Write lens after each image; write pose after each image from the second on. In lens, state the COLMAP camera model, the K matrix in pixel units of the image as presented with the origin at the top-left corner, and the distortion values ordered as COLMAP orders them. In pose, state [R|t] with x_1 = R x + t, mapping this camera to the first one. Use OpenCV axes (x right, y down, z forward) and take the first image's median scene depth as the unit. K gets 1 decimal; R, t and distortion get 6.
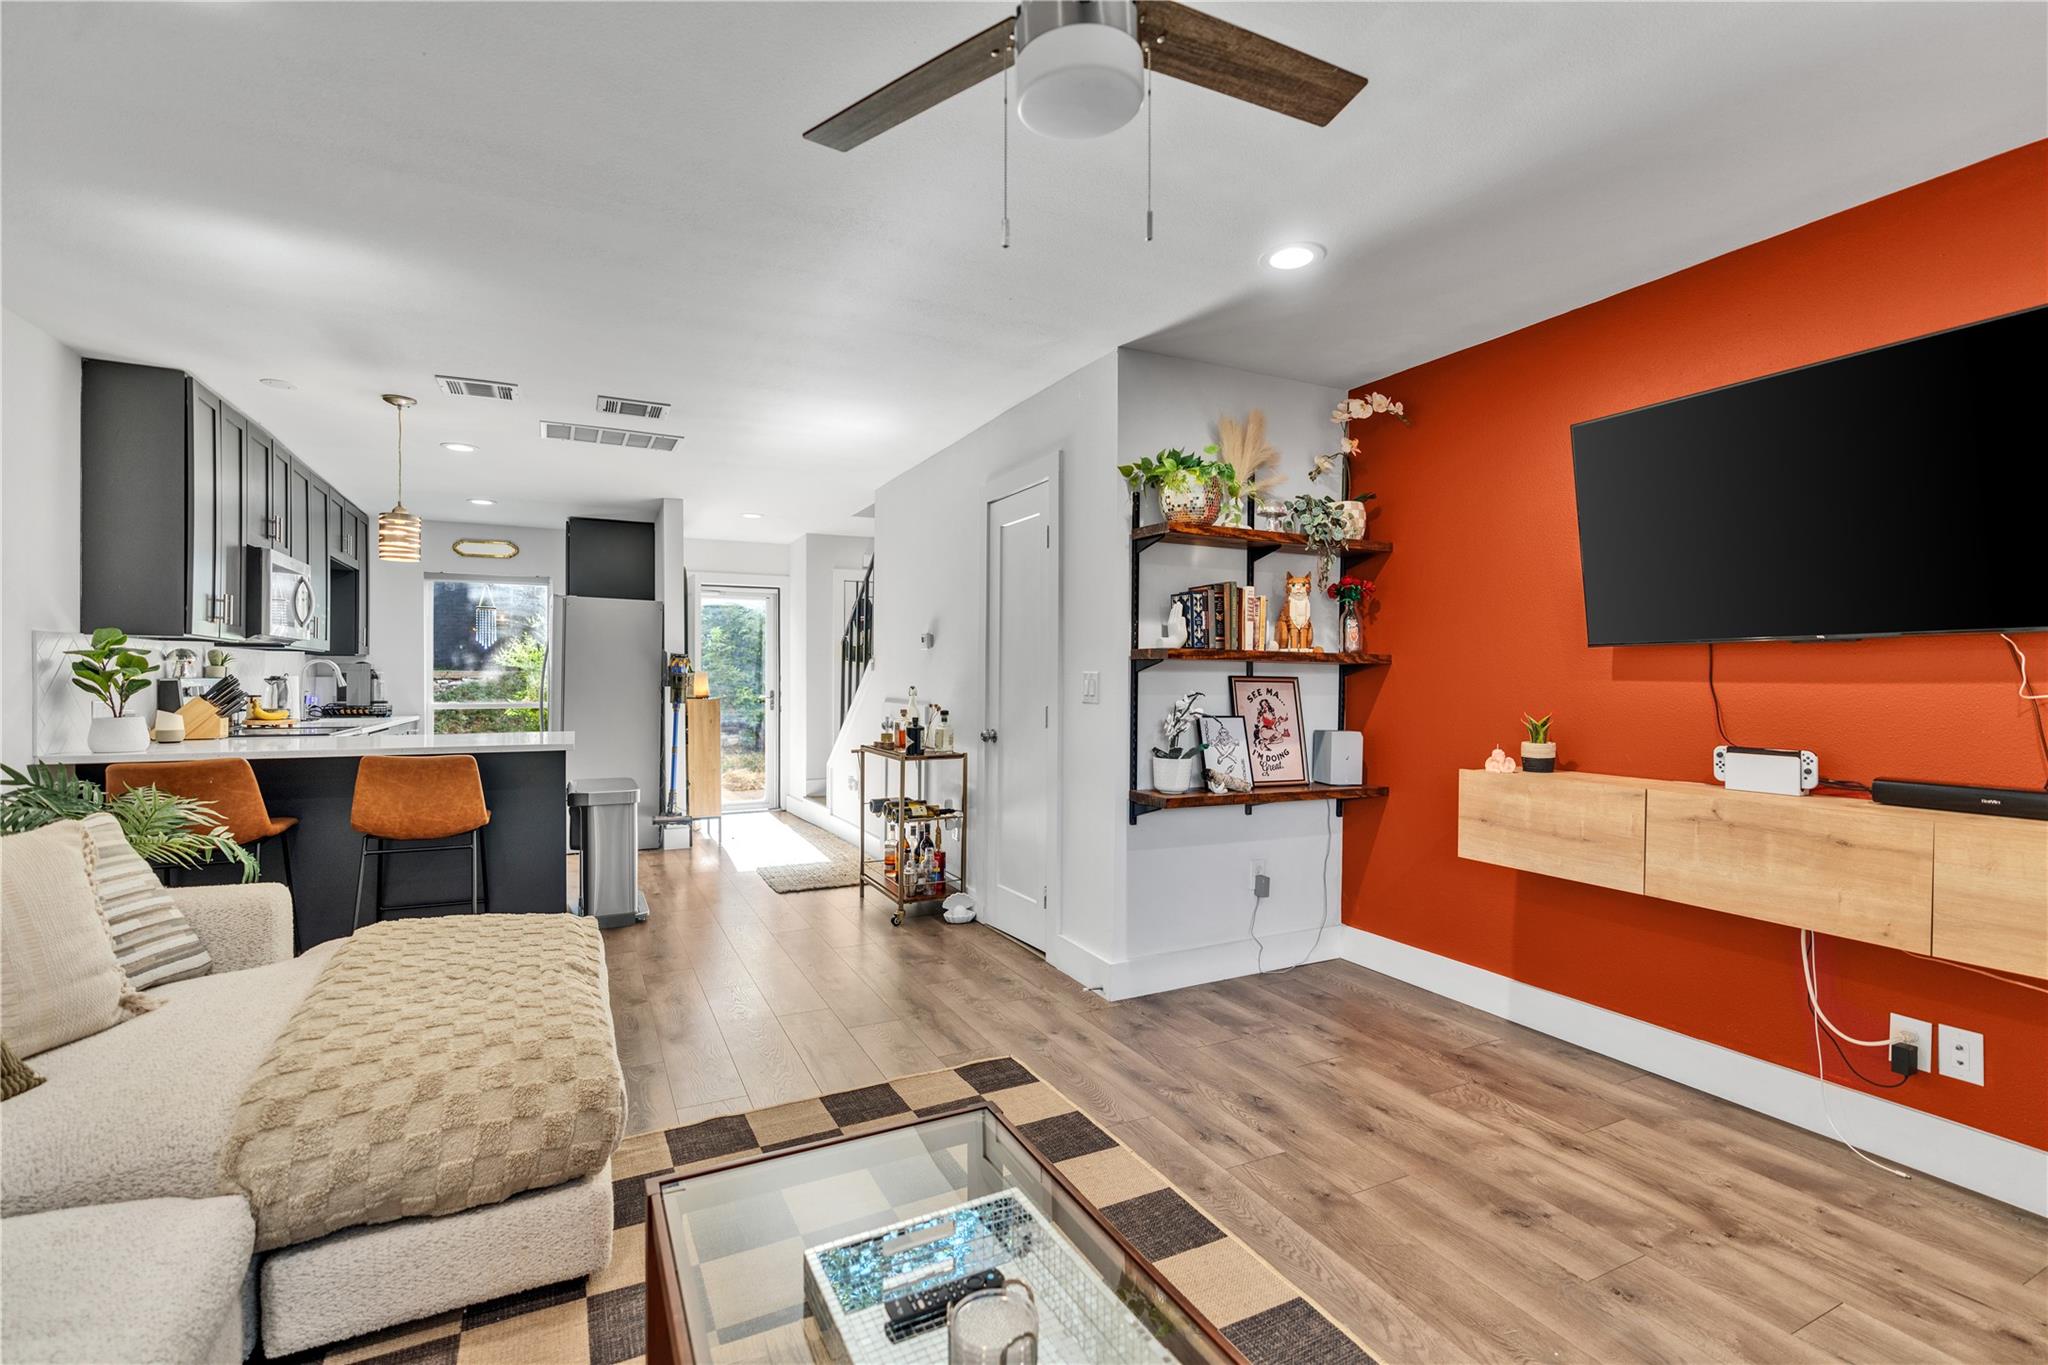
lens RADIAL K [[931.3, 0, 1031.7], [0, 931.3, 681.5], [0, 0, 1]] dist [-0.012555, 0.000134]
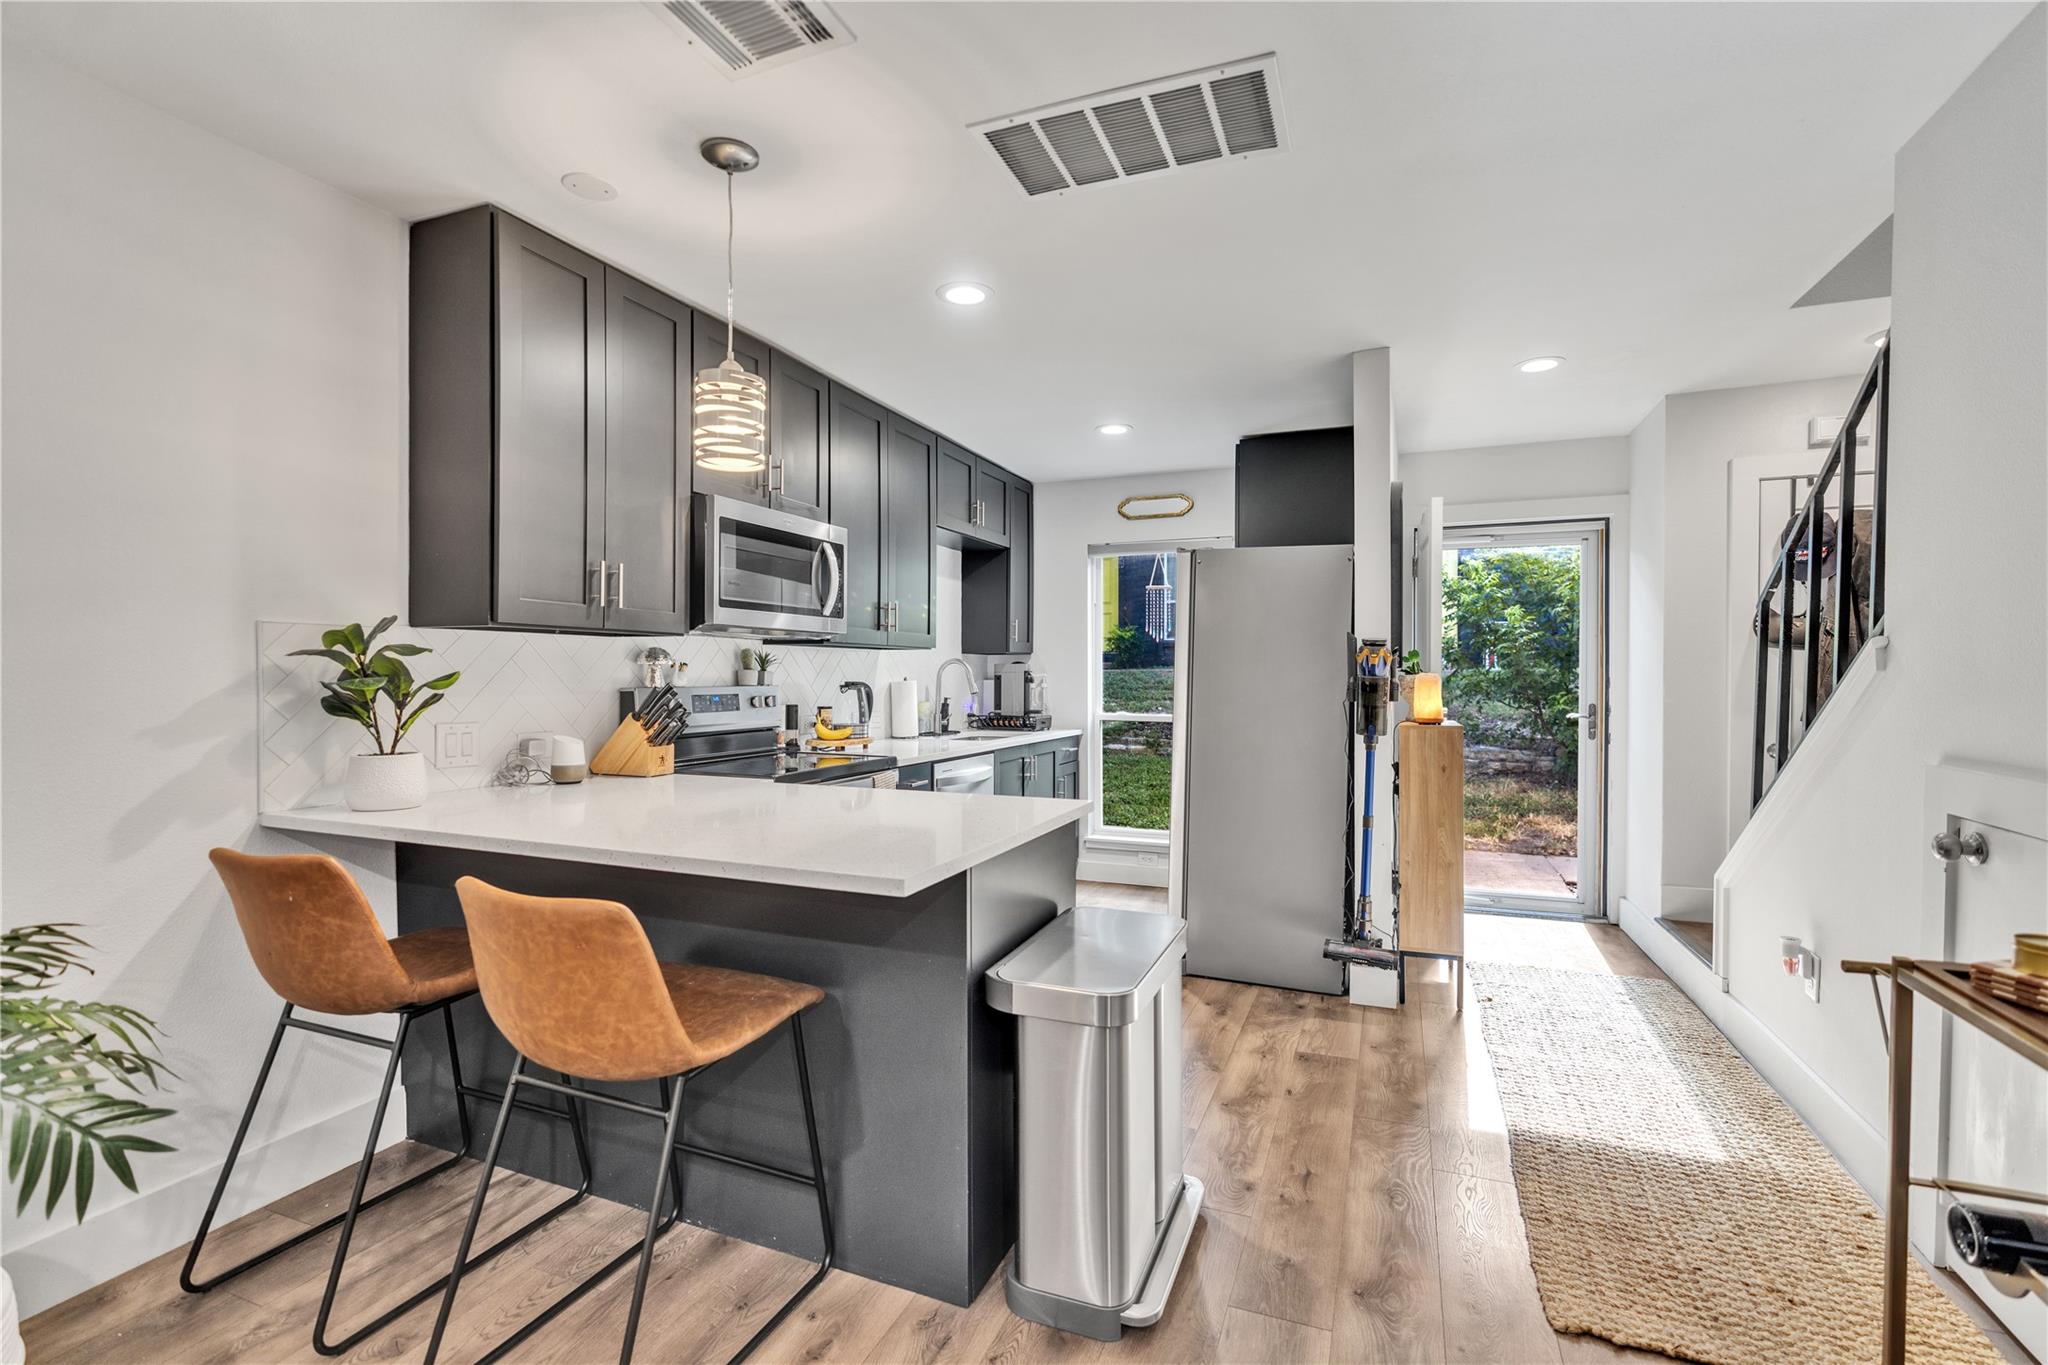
lens RADIAL K [[931.3, 0, 1025.1], [0, 931.3, 685.1], [0, 0, 1]] dist [-0.012555, 0.000134]
pose [[0.664540, 0.008214, -0.747207, -0.119197], [-0.001691, 0.999954, 0.009488, -0.008708], [0.747250, -0.005042, 0.664523, 0.497688]]
